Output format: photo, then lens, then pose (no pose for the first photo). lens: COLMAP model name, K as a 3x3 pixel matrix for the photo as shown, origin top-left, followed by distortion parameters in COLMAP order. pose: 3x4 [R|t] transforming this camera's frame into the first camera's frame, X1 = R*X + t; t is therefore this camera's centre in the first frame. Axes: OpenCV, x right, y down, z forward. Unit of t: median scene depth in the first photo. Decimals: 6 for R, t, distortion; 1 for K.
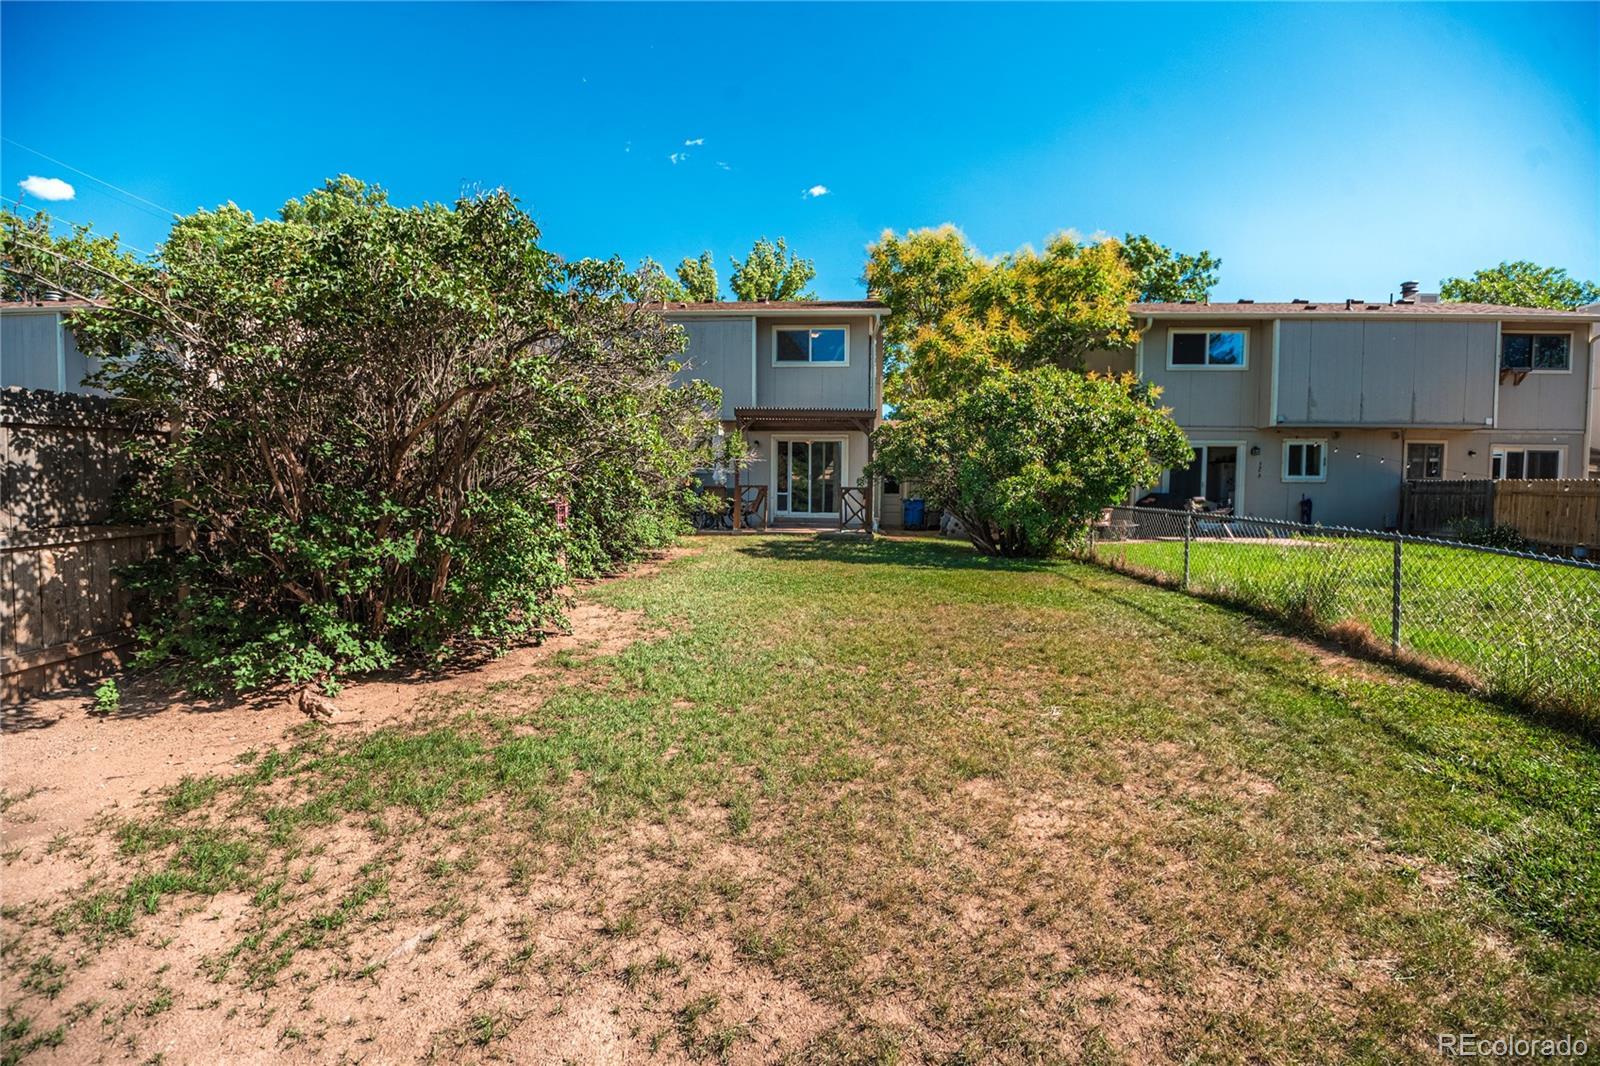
lens RADIAL K [[645.3, 0, 802.1], [0, 645.3, 540.3], [0, 0, 1]] dist [0.017120, -0.019178]
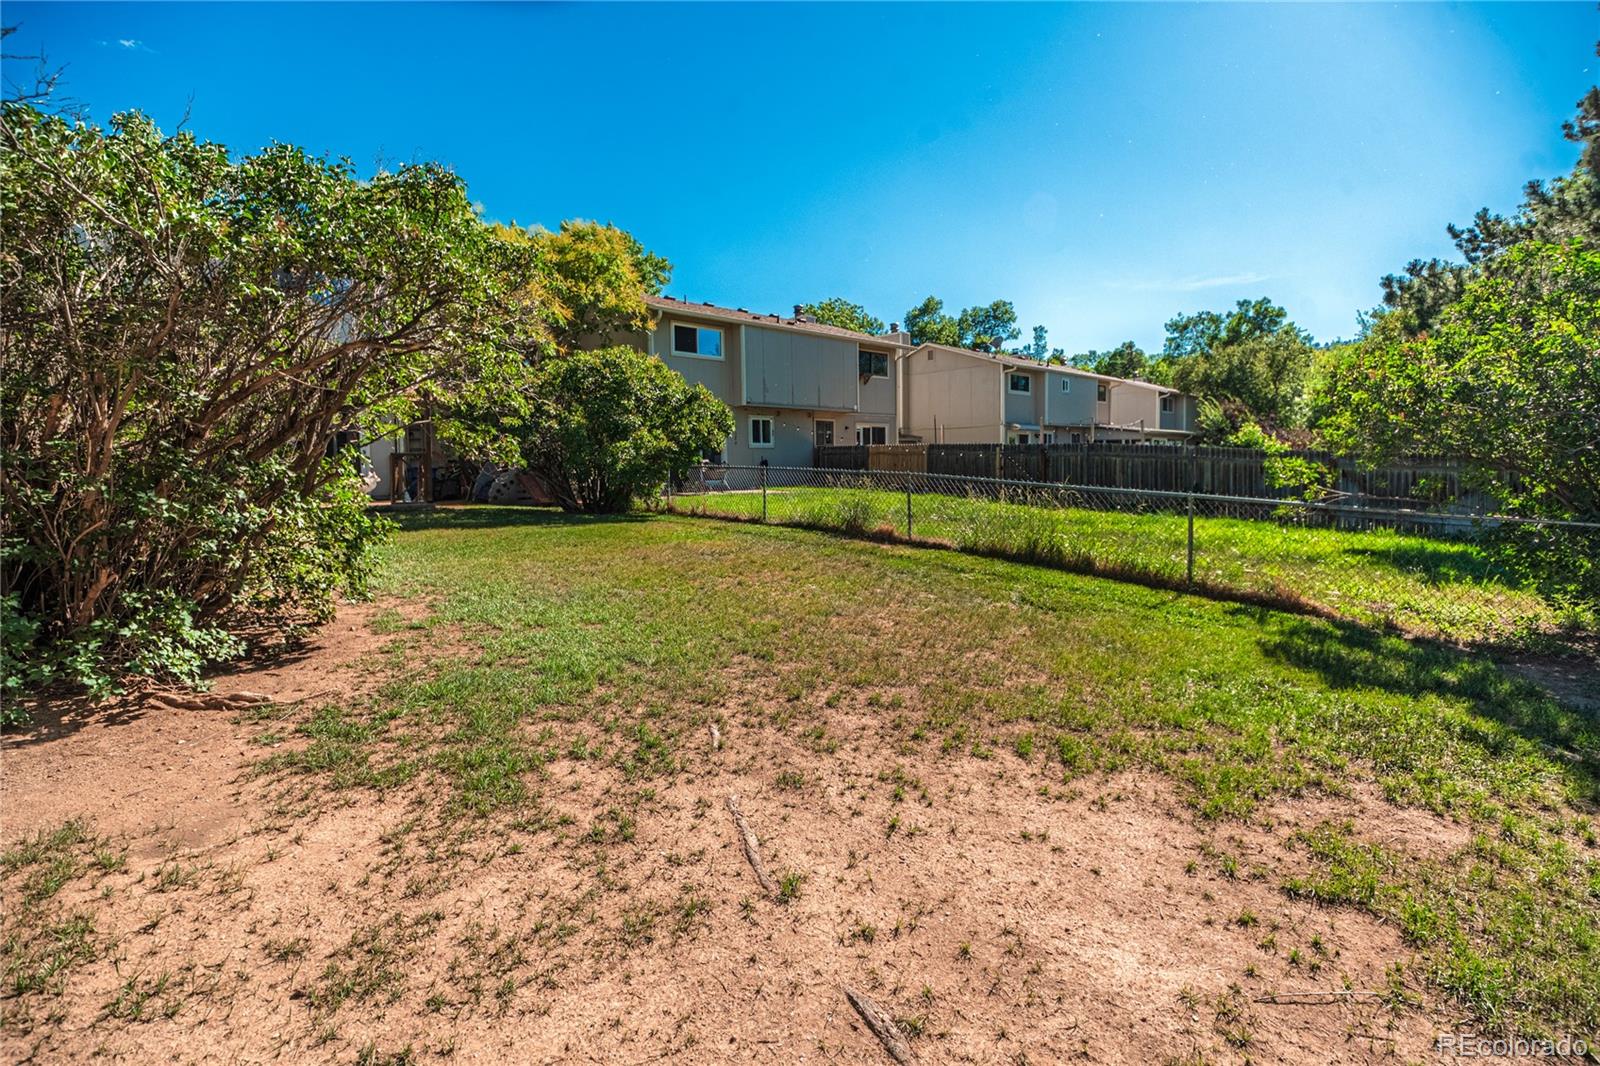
lens RADIAL K [[653.0, 0, 755.7], [0, 653.0, 532.7], [0, 0, 1]] dist [0.002617, 0.000276]
pose [[0.747437, -0.085846, 0.658763, -0.180899], [0.061129, 0.996296, 0.060474, 0.005801], [-0.661514, -0.004931, 0.749916, -0.029576]]
